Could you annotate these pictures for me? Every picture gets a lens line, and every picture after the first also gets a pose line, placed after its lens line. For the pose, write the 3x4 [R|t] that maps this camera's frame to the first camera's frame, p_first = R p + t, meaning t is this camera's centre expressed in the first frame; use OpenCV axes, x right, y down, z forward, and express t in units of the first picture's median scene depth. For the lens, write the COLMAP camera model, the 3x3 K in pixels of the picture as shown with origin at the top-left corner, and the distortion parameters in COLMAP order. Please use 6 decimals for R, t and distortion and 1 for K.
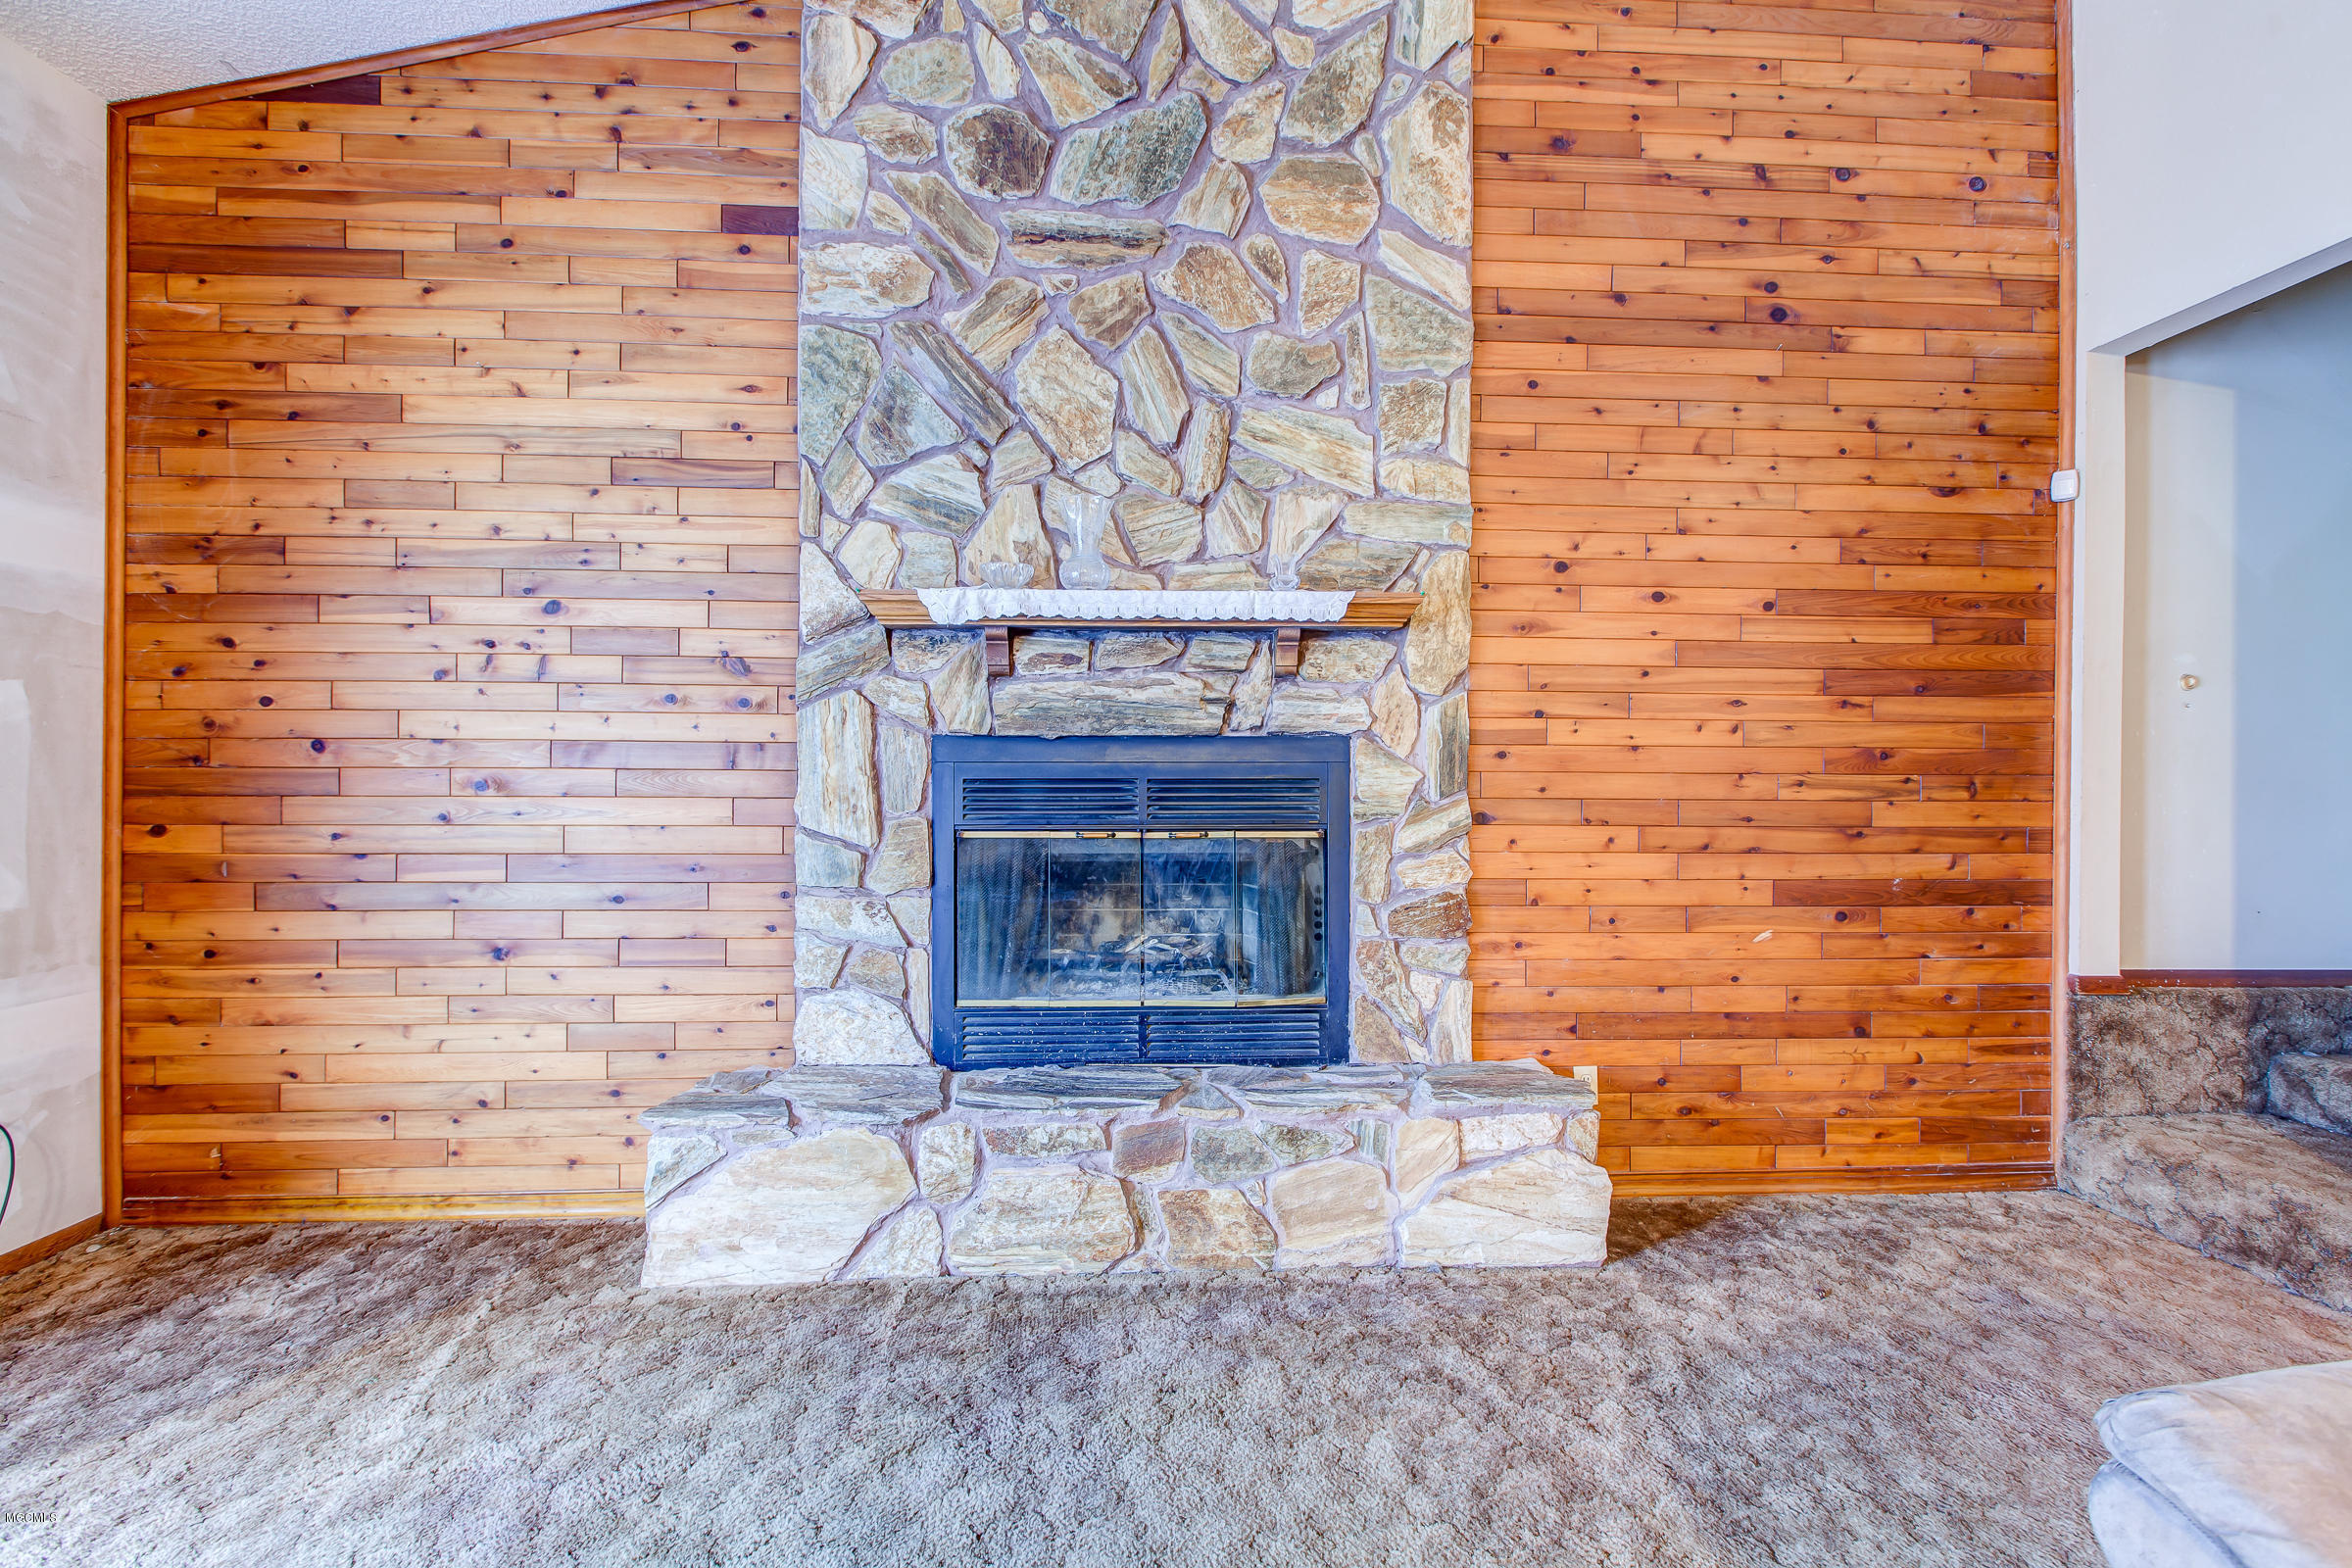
lens RADIAL K [[1049.4, 0, 1181.5], [0, 1049.4, 781.5], [0, 0, 1]] dist [0.000203, 0.001143]
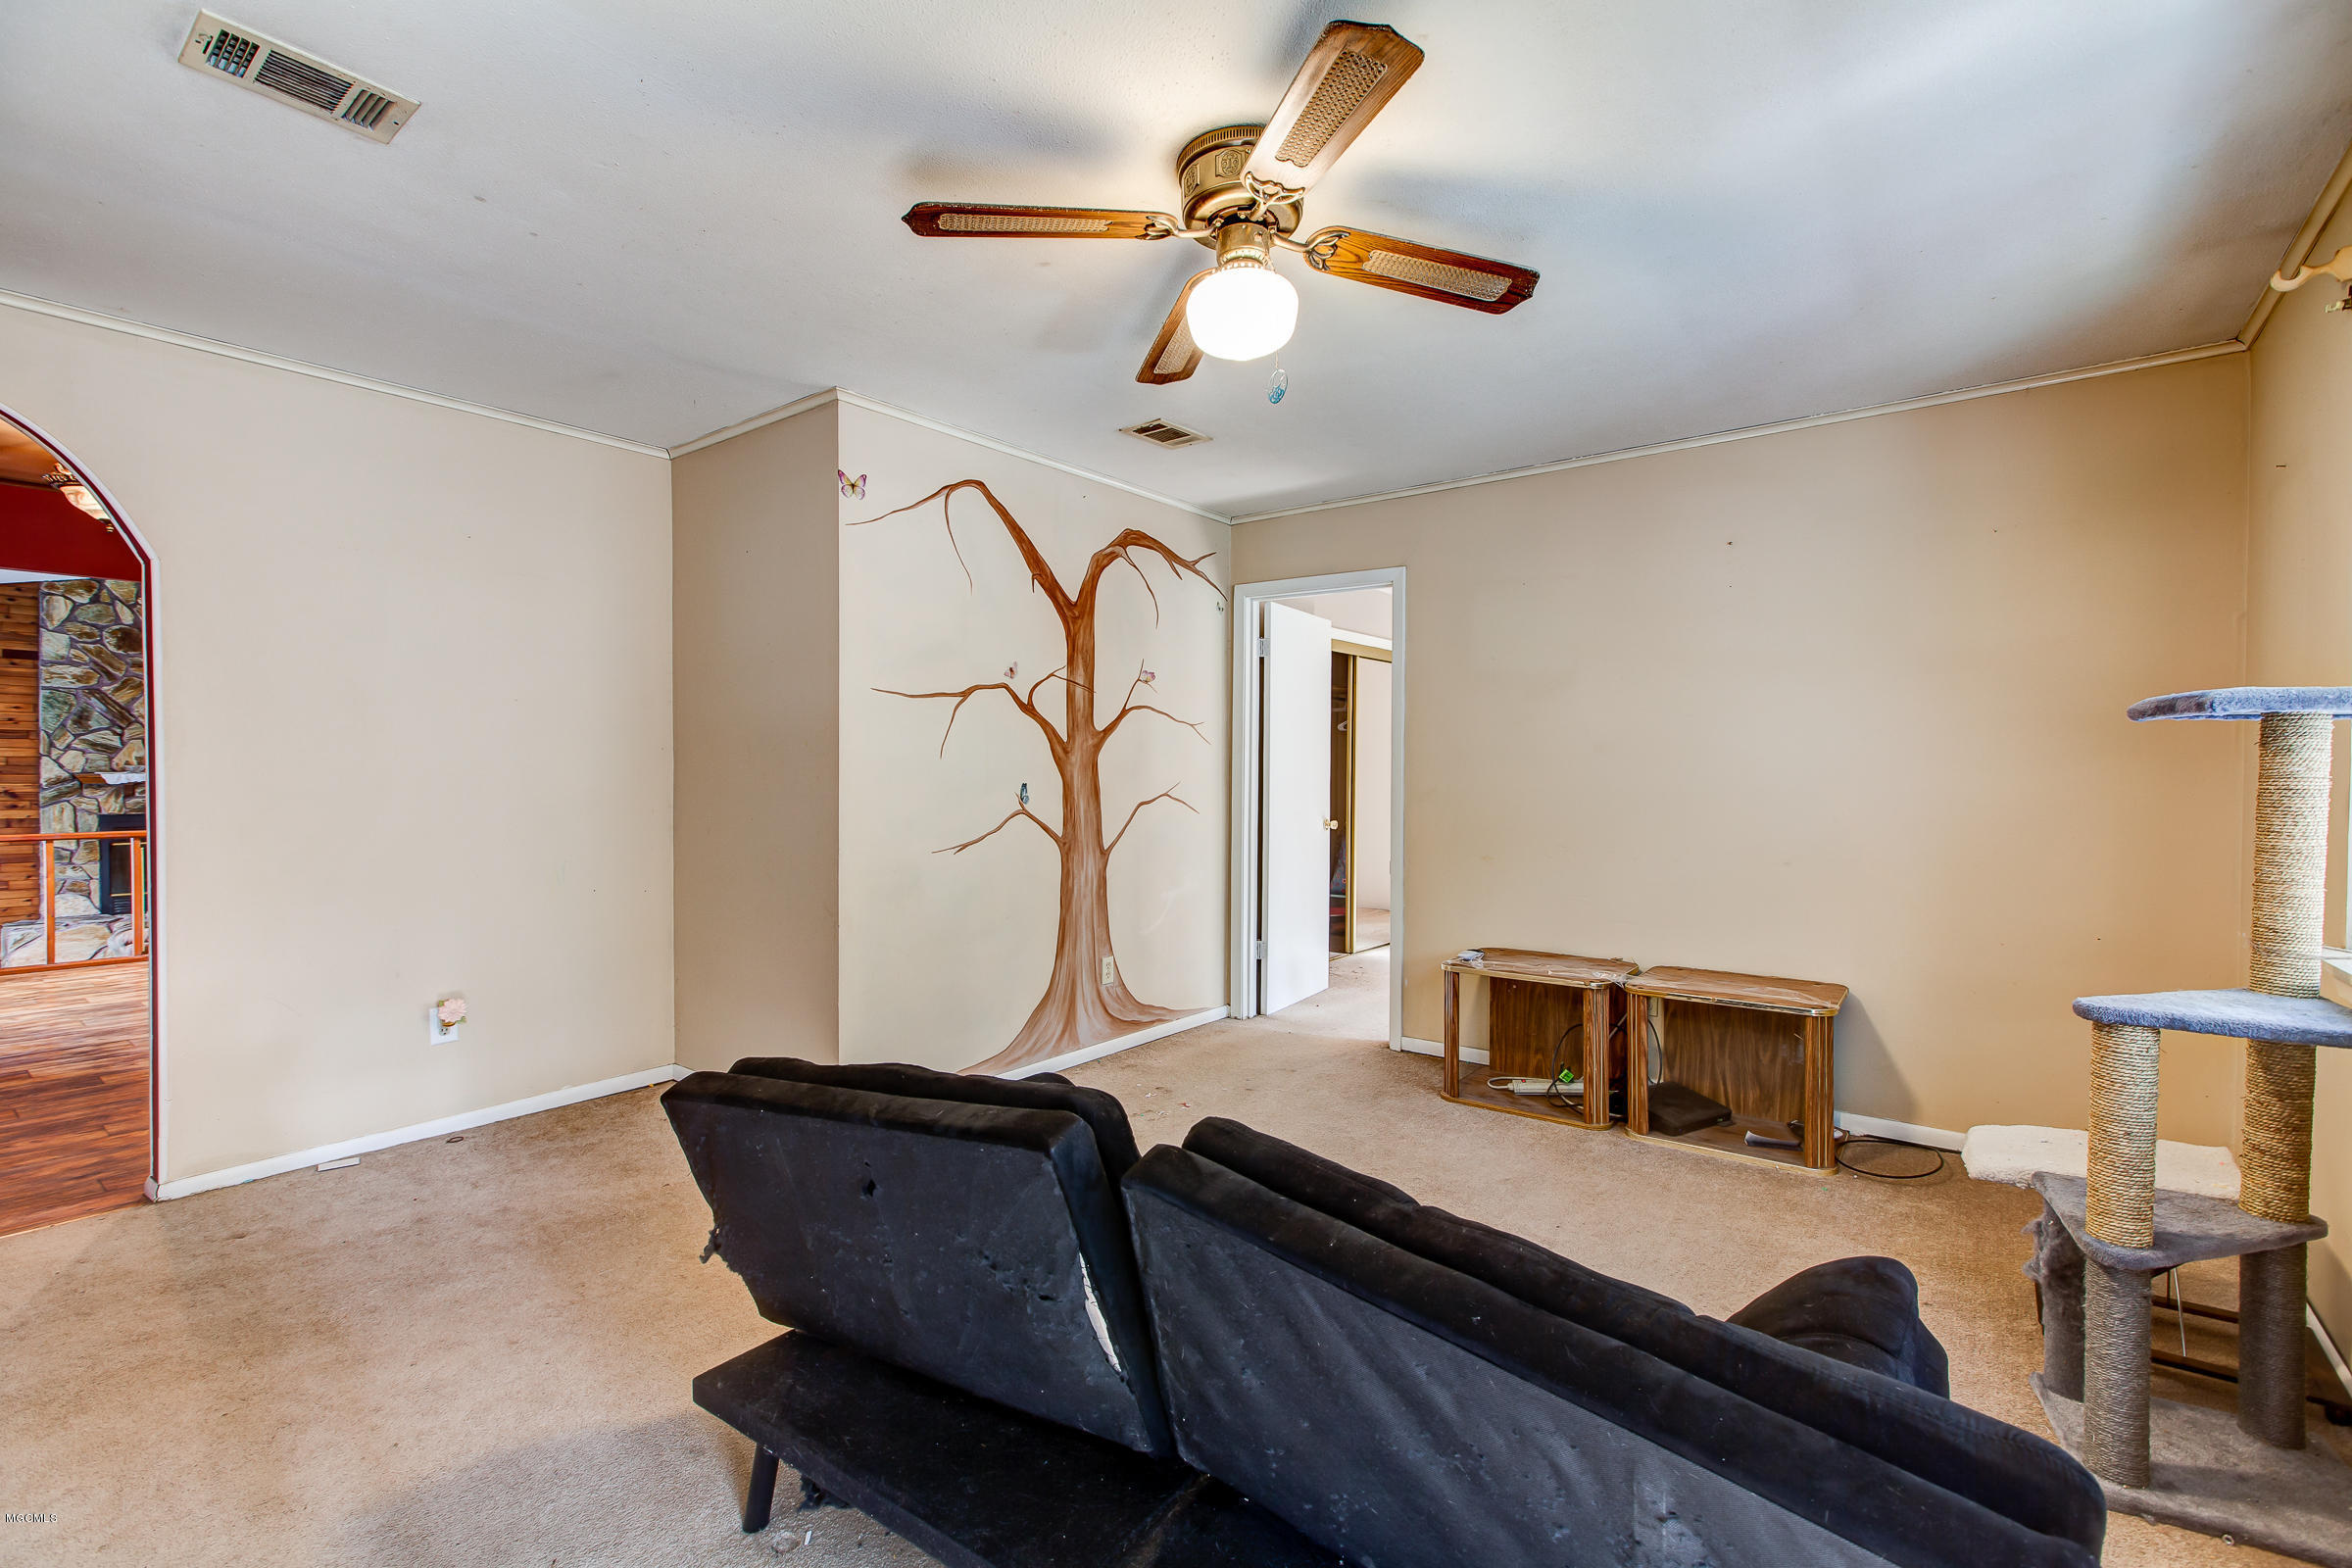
lens RADIAL K [[1049.4, 0, 1170.7], [0, 1049.4, 786.5], [0, 0, 1]] dist [0.000203, 0.001143]
pose [[0.658002, -0.010220, 0.752947, -0.510984], [0.000187, 0.999910, 0.013408, -0.177446], [-0.753016, -0.008682, 0.657945, -3.722162]]
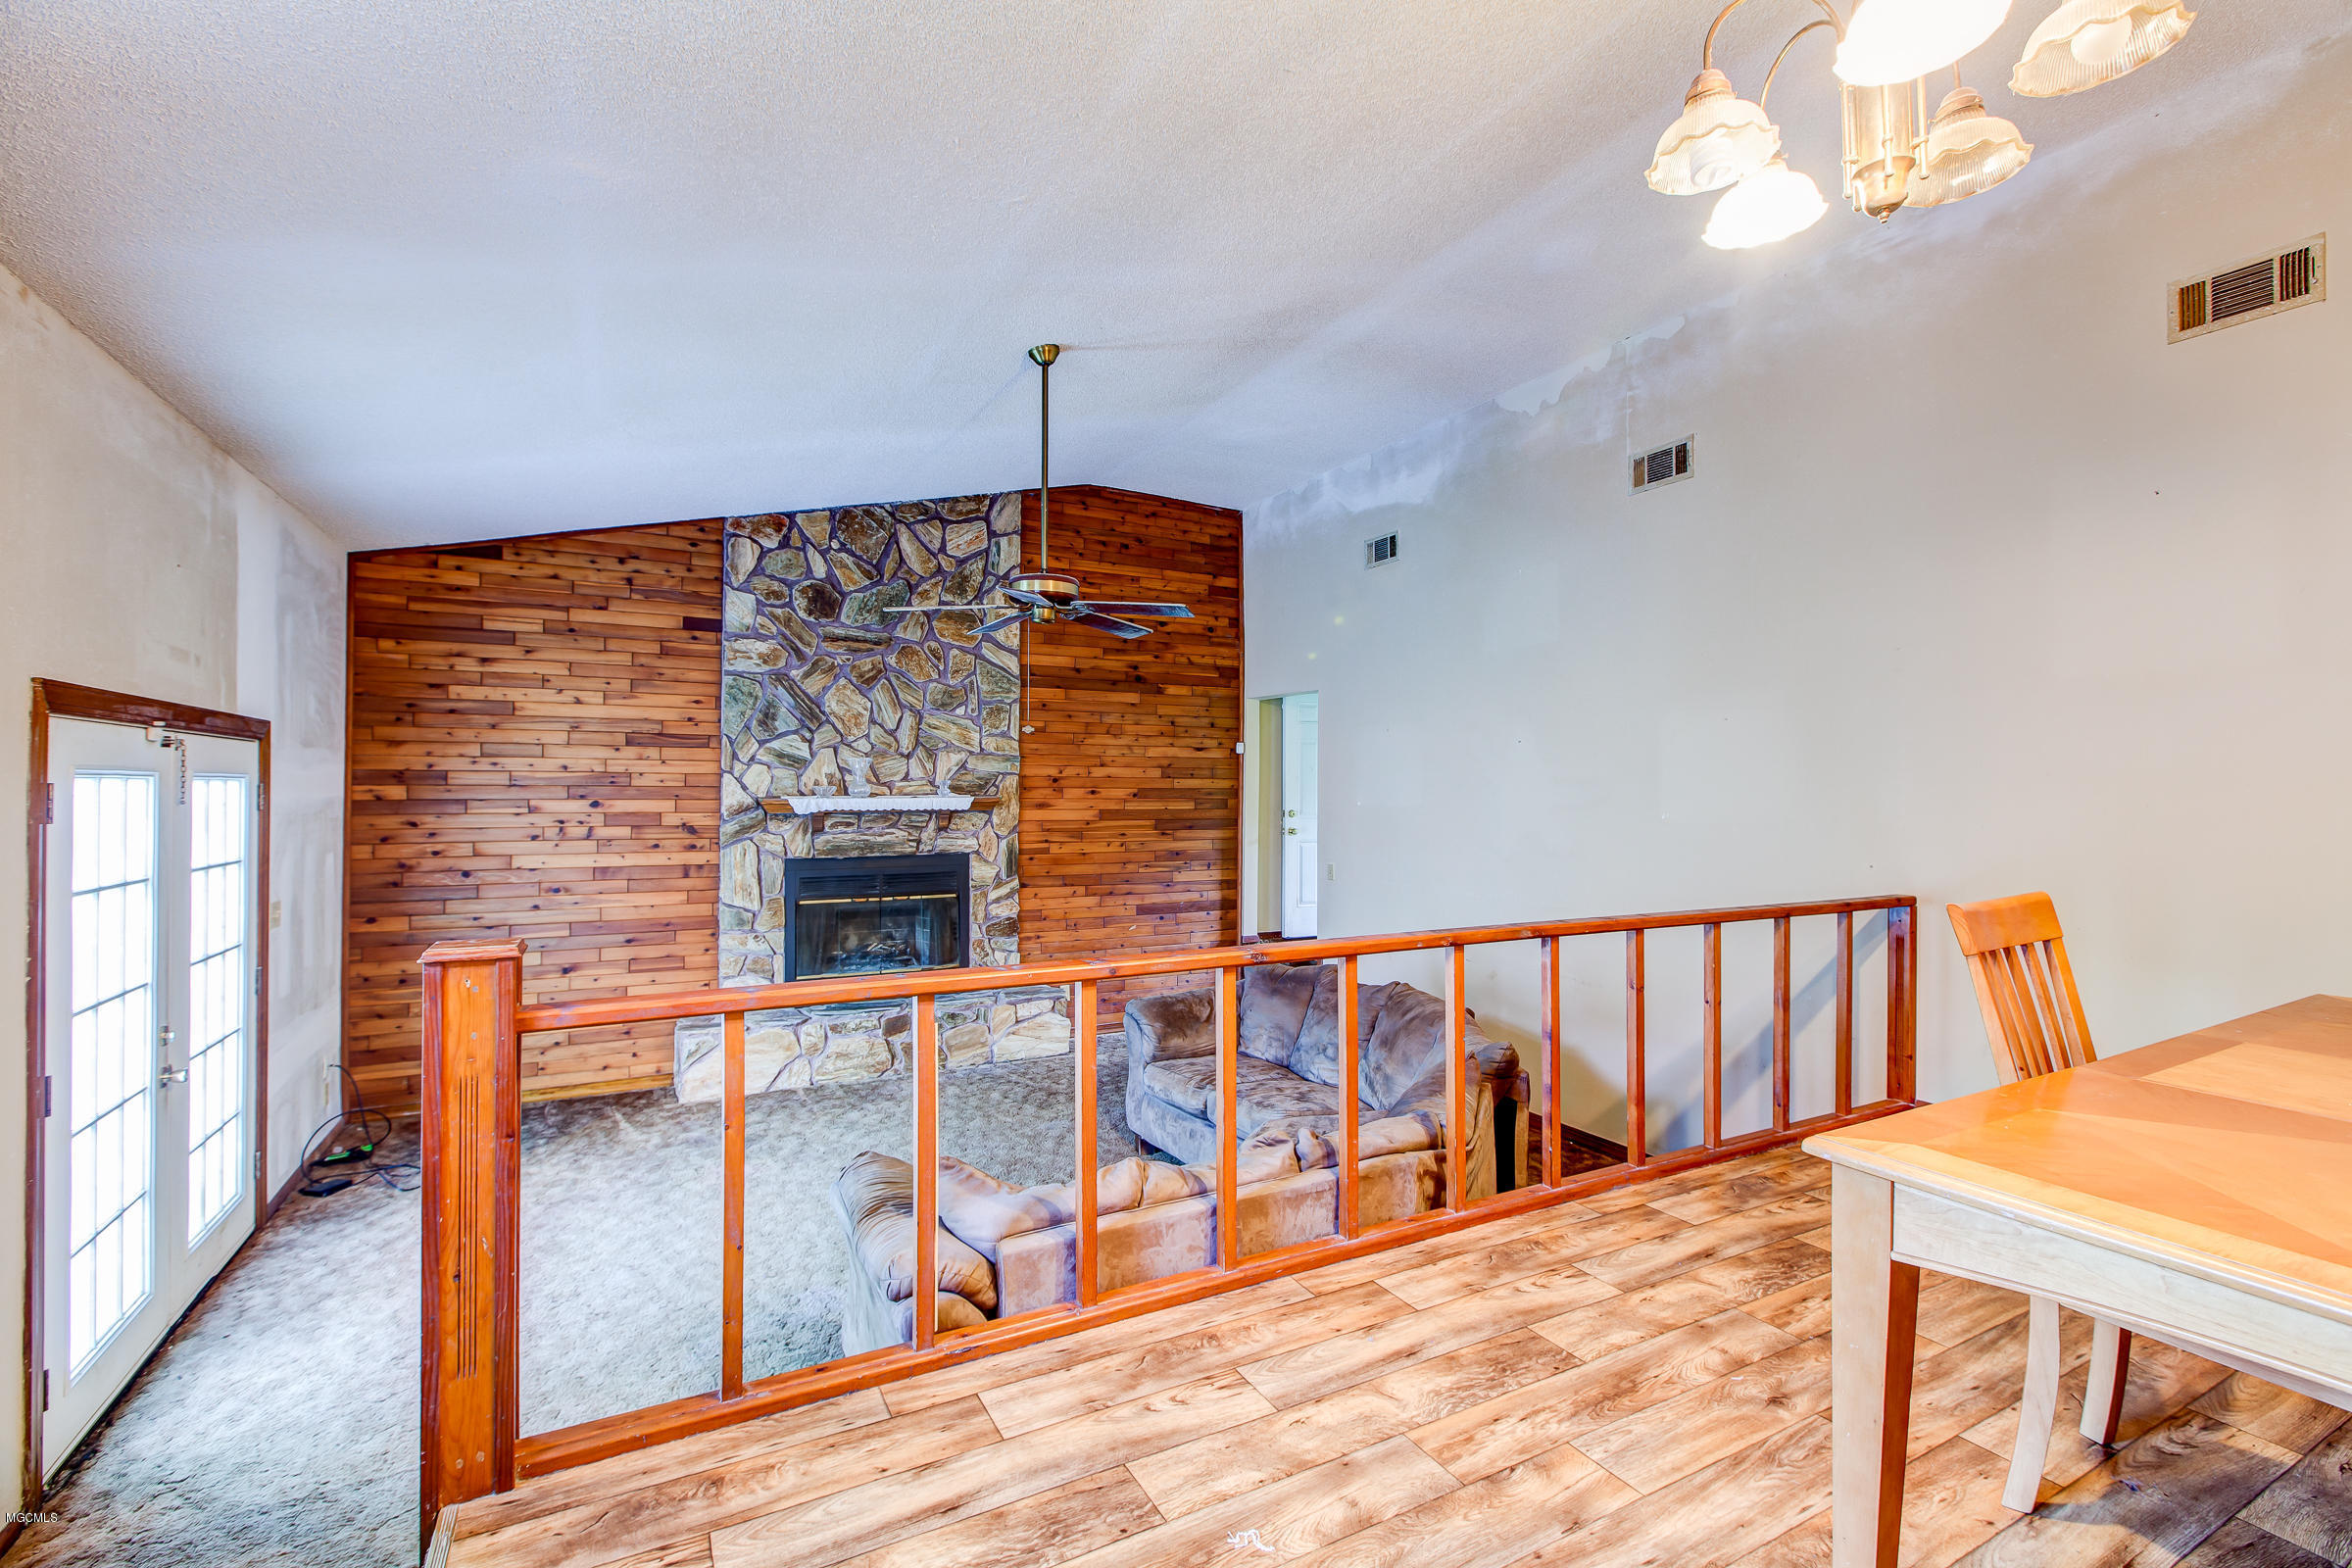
lens RADIAL K [[1049.4, 0, 1182.1], [0, 1049.4, 779.9], [0, 0, 1]] dist [0.000203, 0.001143]
pose [[0.905800, 0.002519, 0.423698, -0.422019], [0.000228, 0.999979, -0.006434, -0.198814], [-0.423705, 0.005925, 0.905781, -1.390927]]
